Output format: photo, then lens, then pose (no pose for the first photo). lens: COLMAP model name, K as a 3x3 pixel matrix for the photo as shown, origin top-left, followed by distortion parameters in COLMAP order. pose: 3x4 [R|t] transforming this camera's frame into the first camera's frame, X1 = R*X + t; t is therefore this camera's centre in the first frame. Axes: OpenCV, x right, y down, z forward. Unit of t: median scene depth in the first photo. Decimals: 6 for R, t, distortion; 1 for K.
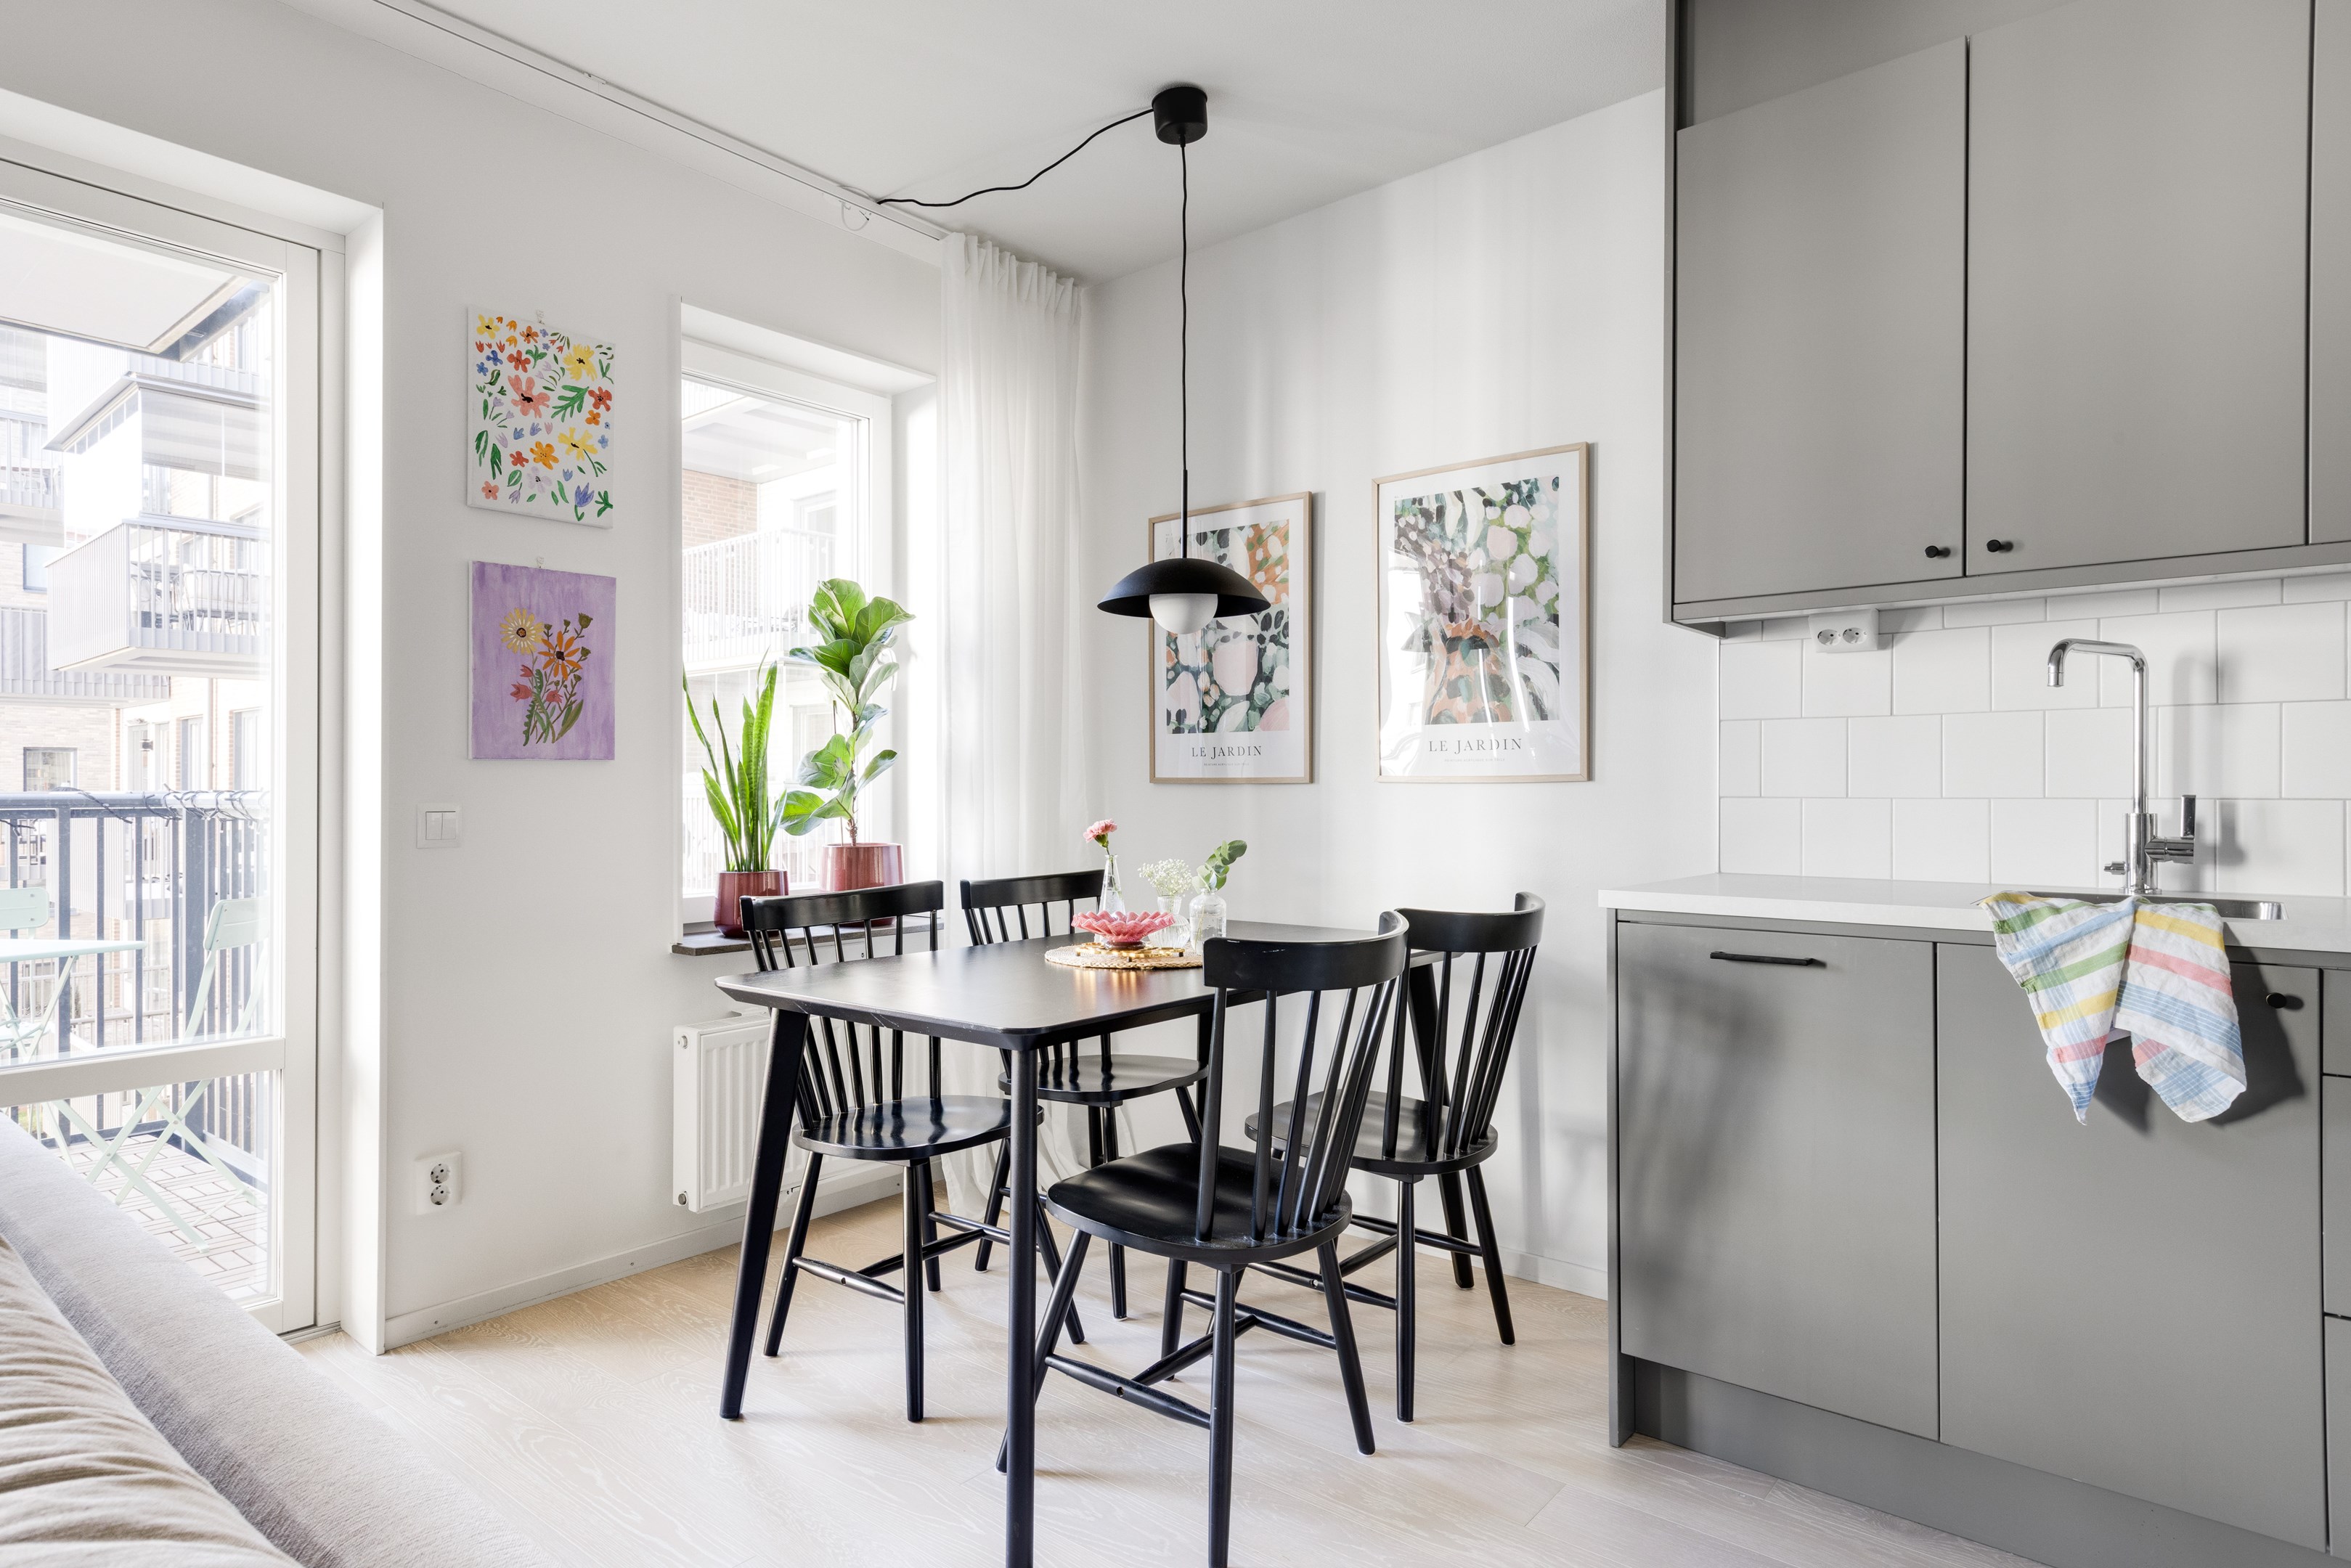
lens RADIAL K [[1290.3, 0, 1173.1], [0, 1290.3, 787.1], [0, 0, 1]] dist [0.012954, -0.000312]
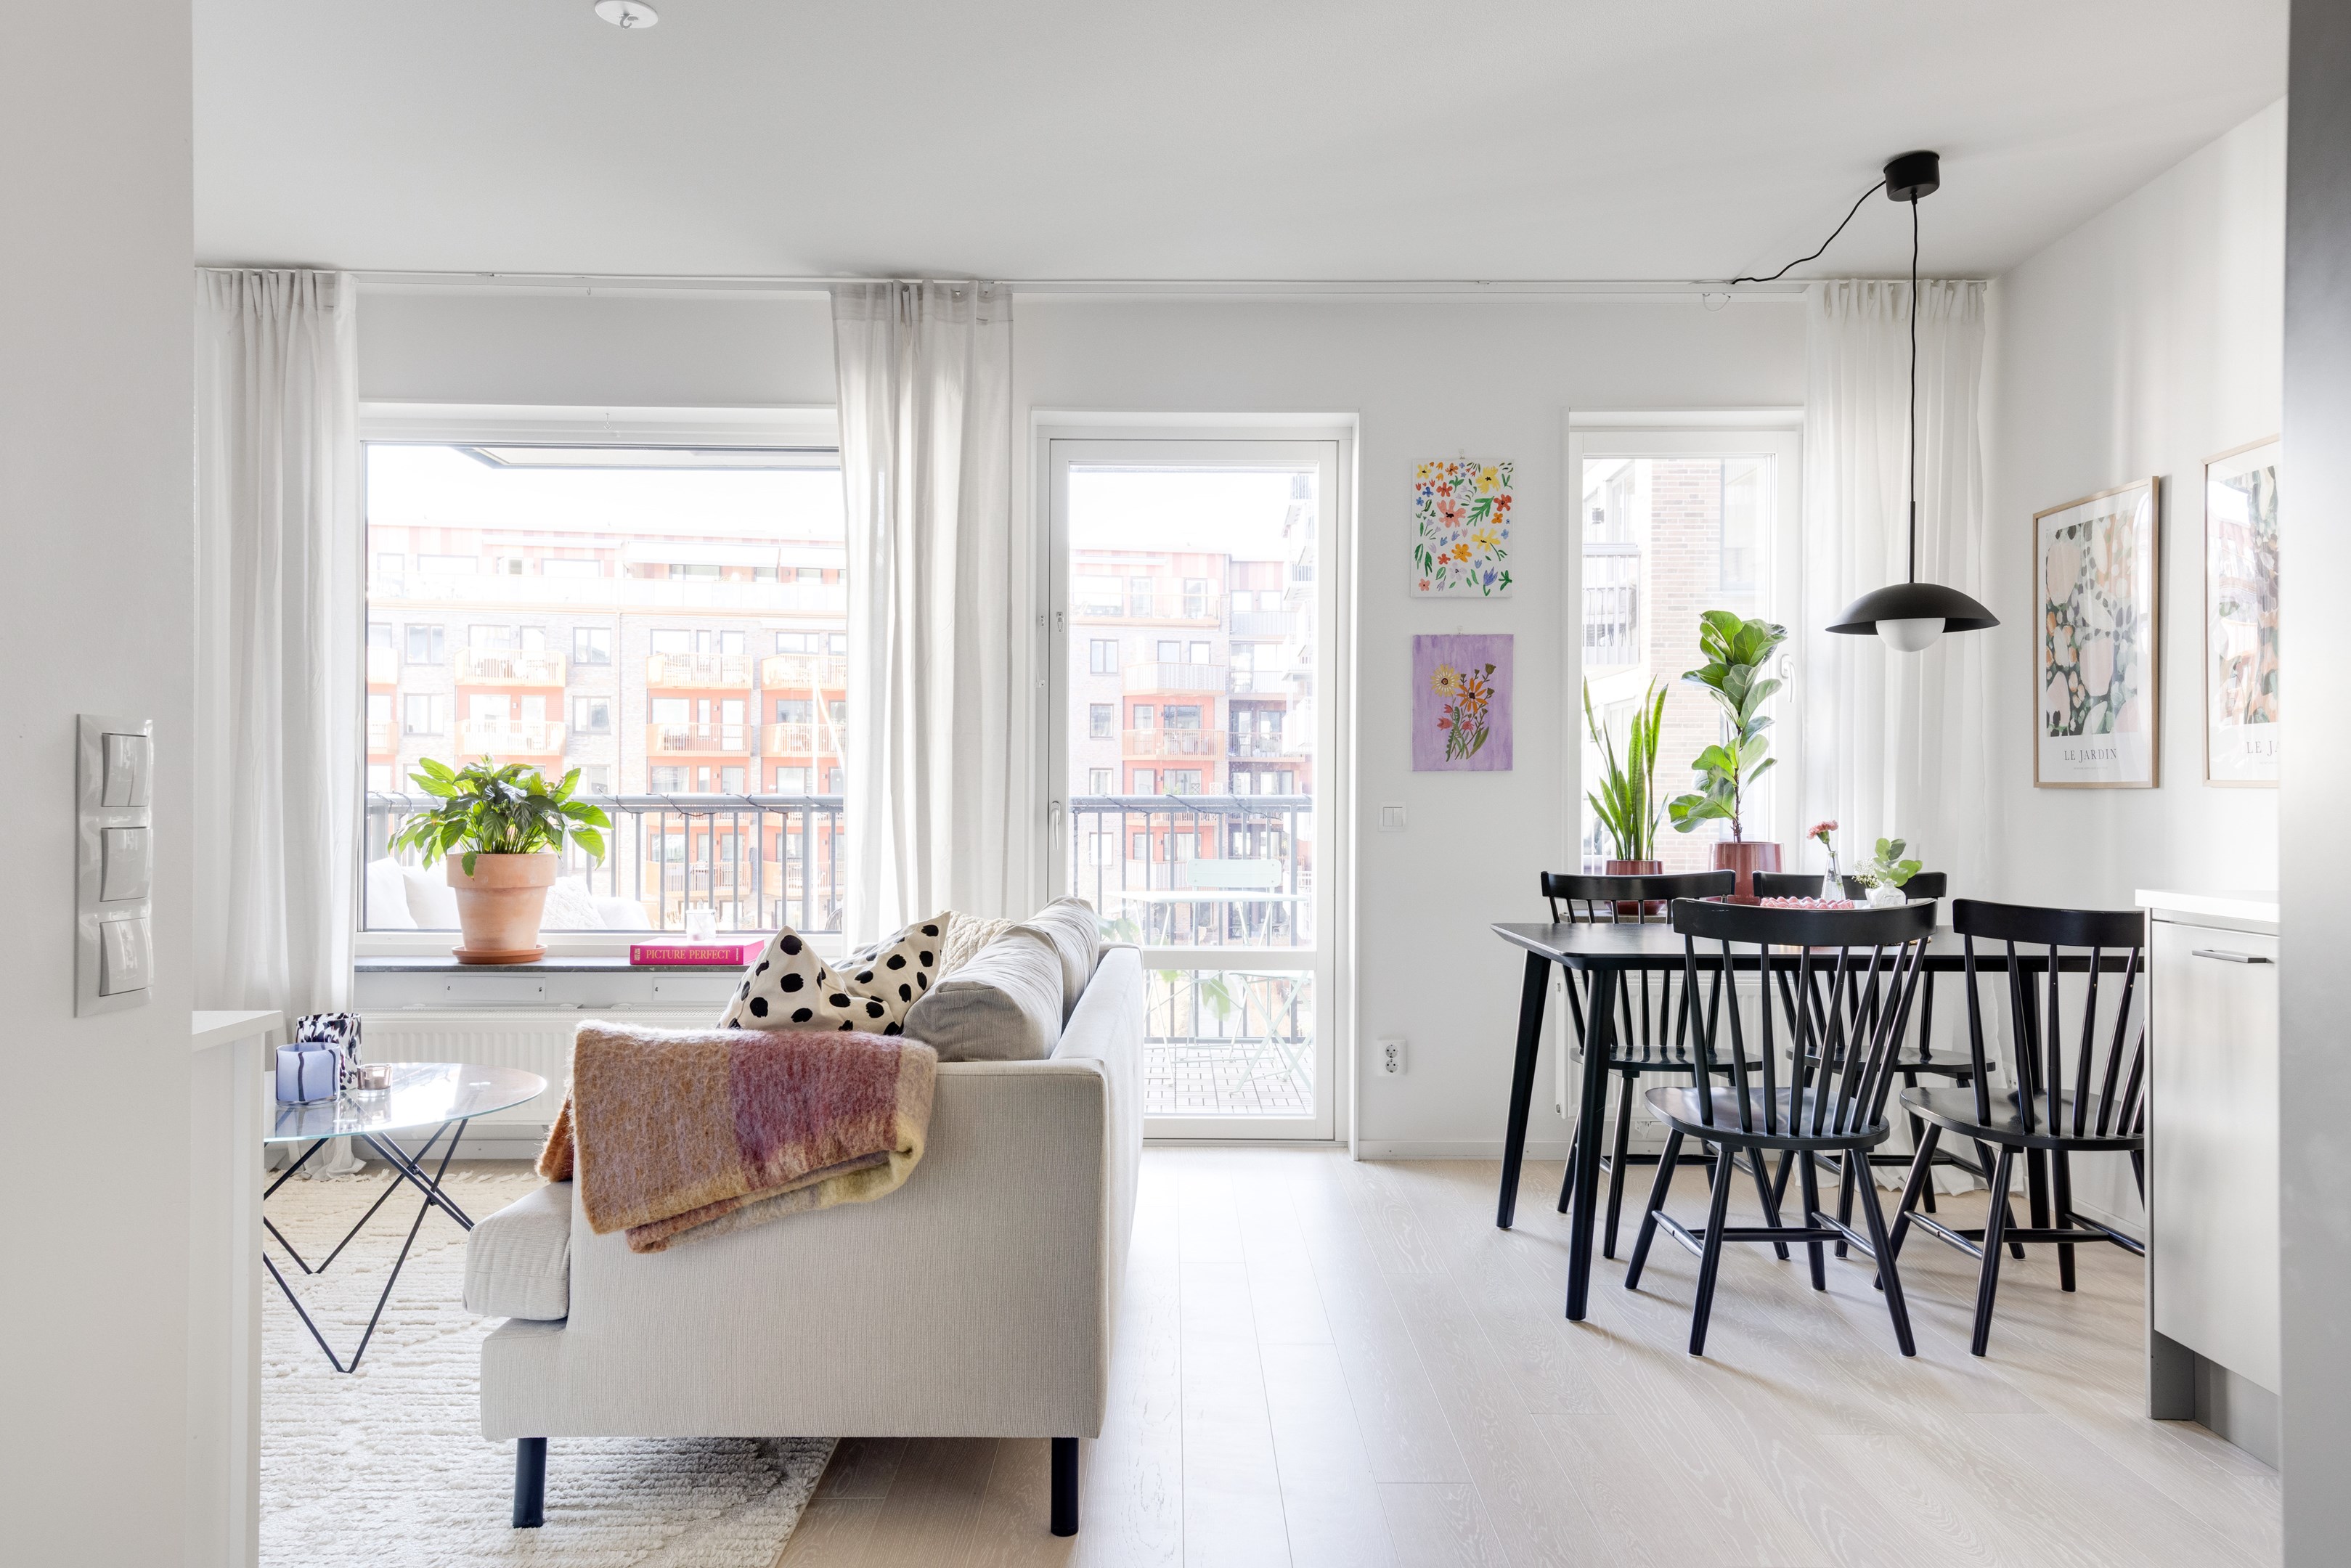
lens RADIAL K [[1706.7, 0, 1248.4], [0, 1706.7, 794.5], [0, 0, 1]] dist [0.048793, -0.007901]
pose [[0.663961, 0.003071, -0.747761, 0.698880], [-0.002549, 0.999995, 0.001843, 0.001275], [0.747763, 0.000682, 0.663966, -0.372592]]
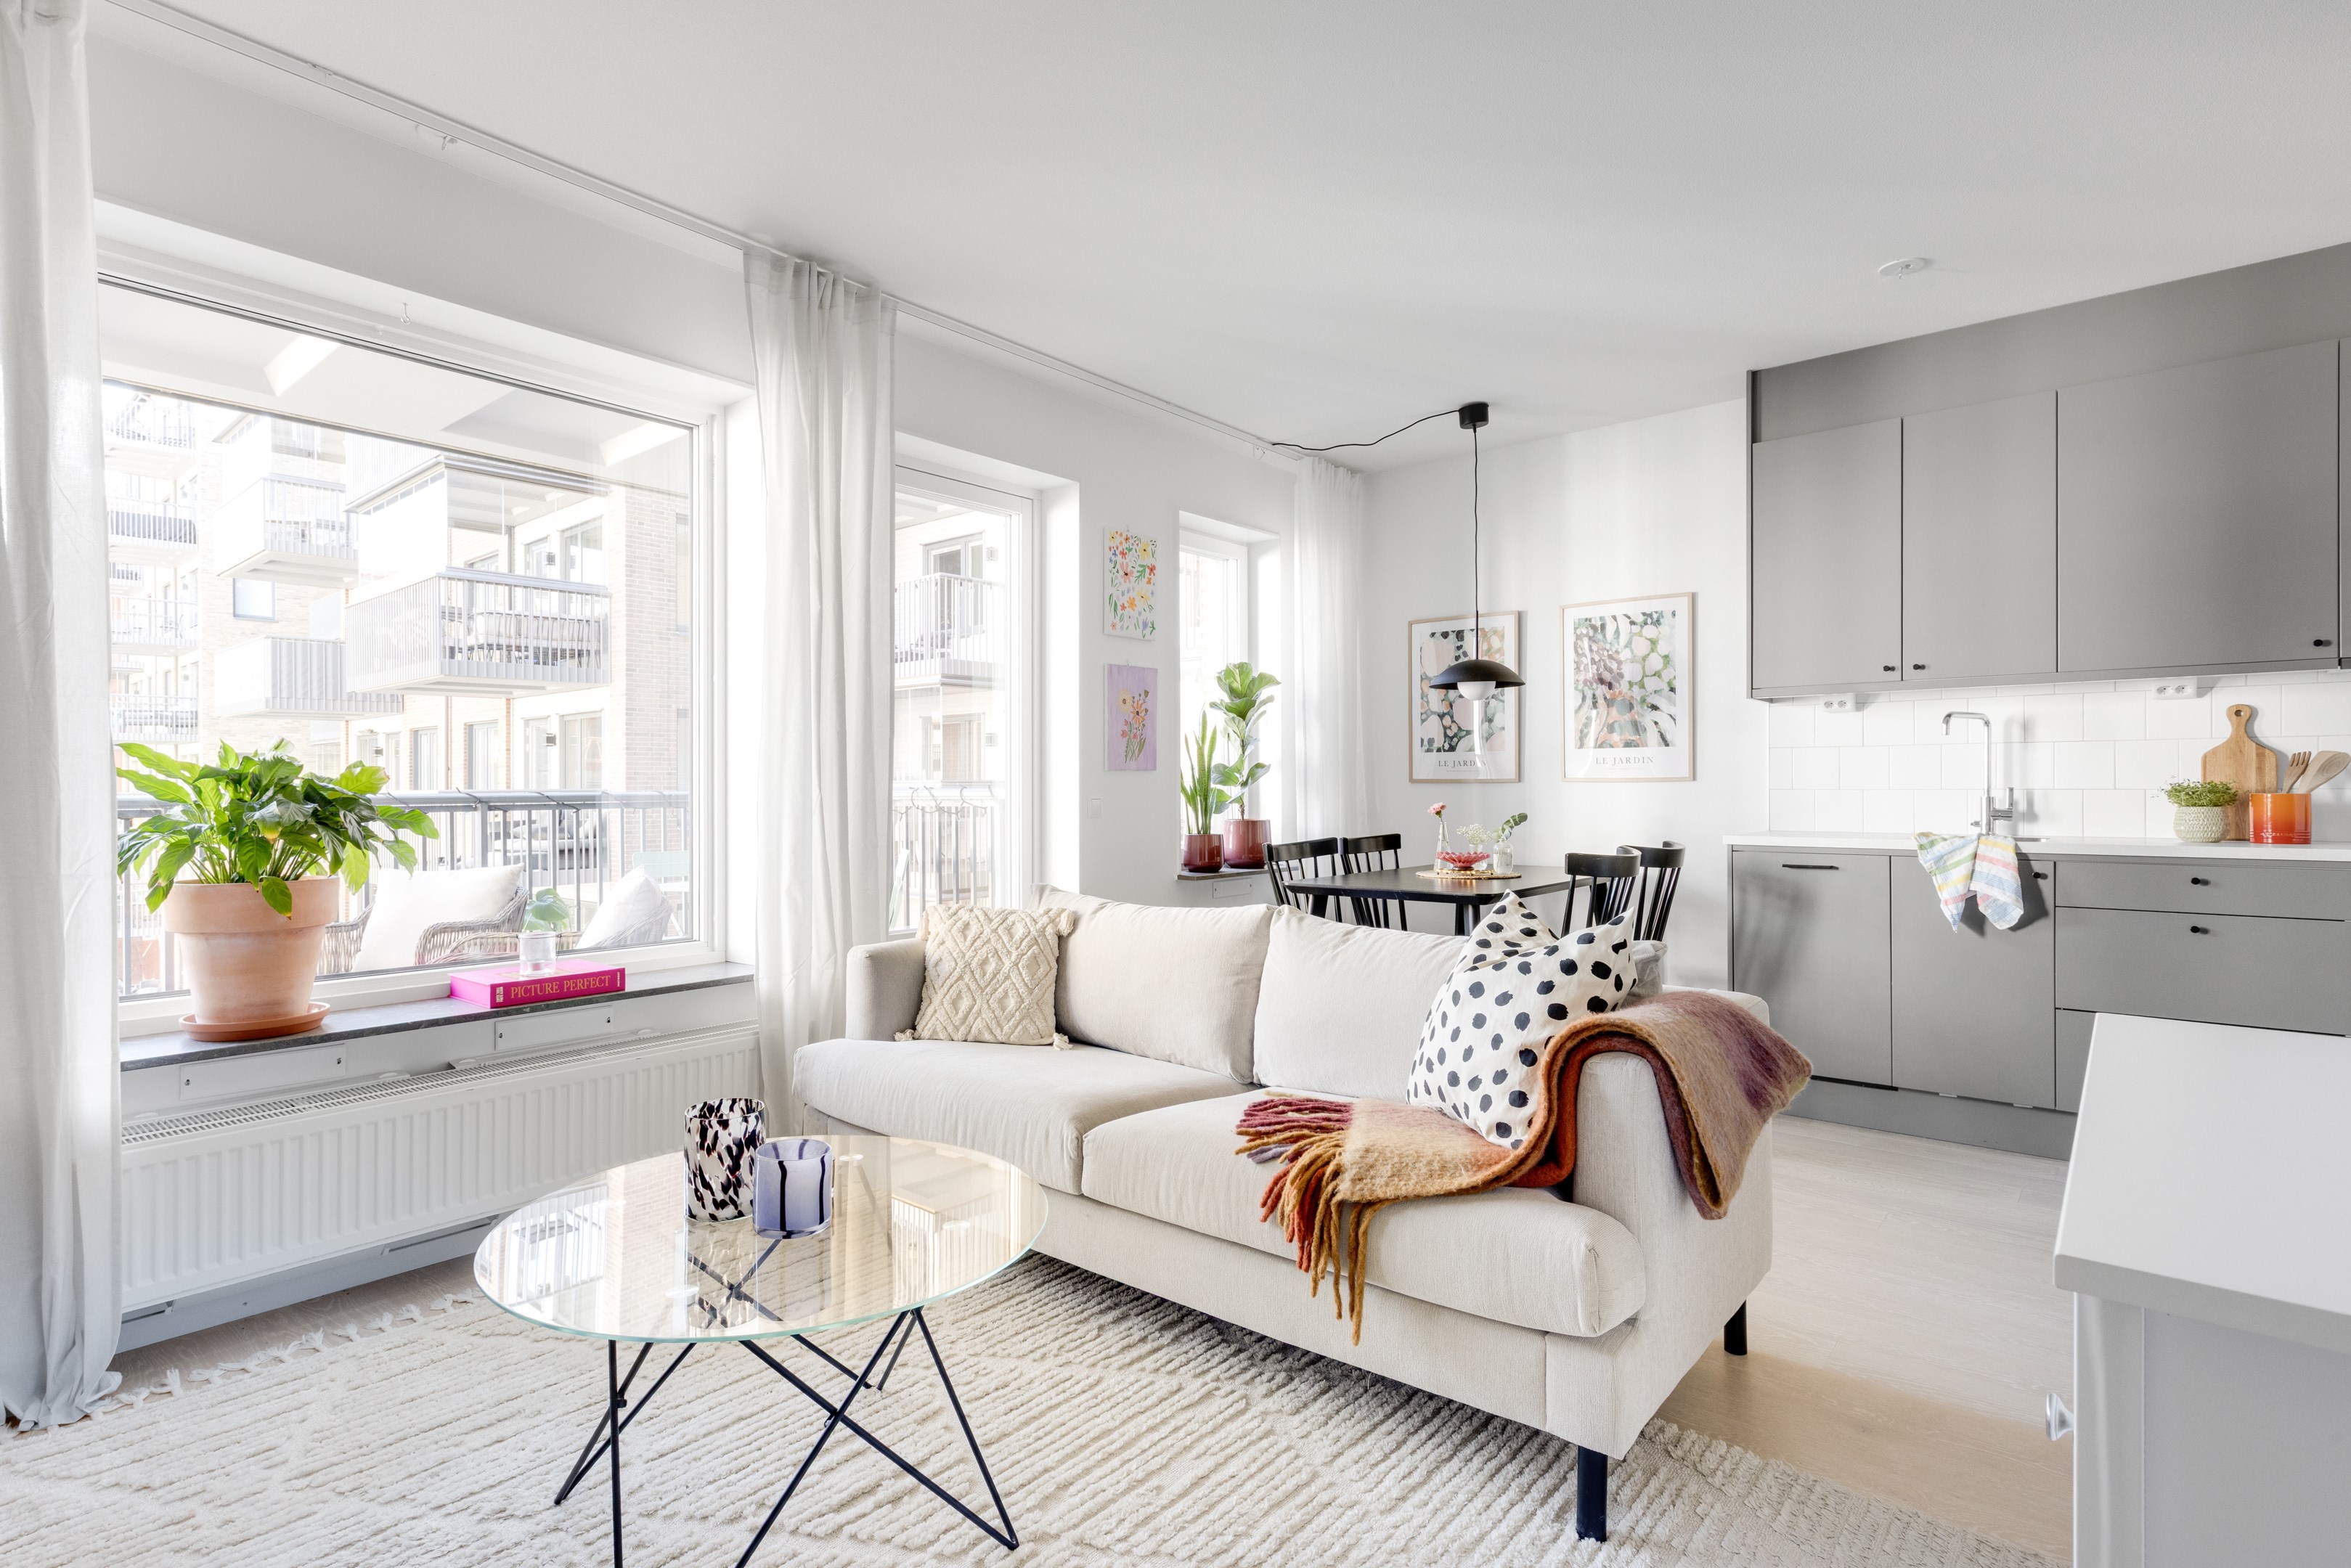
lens RADIAL K [[1211.5, 0, 1186.1], [0, 1211.5, 783.6], [0, 0, 1]] dist [0.013829, -0.003214]
pose [[0.999614, -0.002556, 0.027676, -0.431628], [0.002592, 0.999996, -0.001255, -0.000313], [-0.027673, 0.001326, 0.999616, -0.670010]]
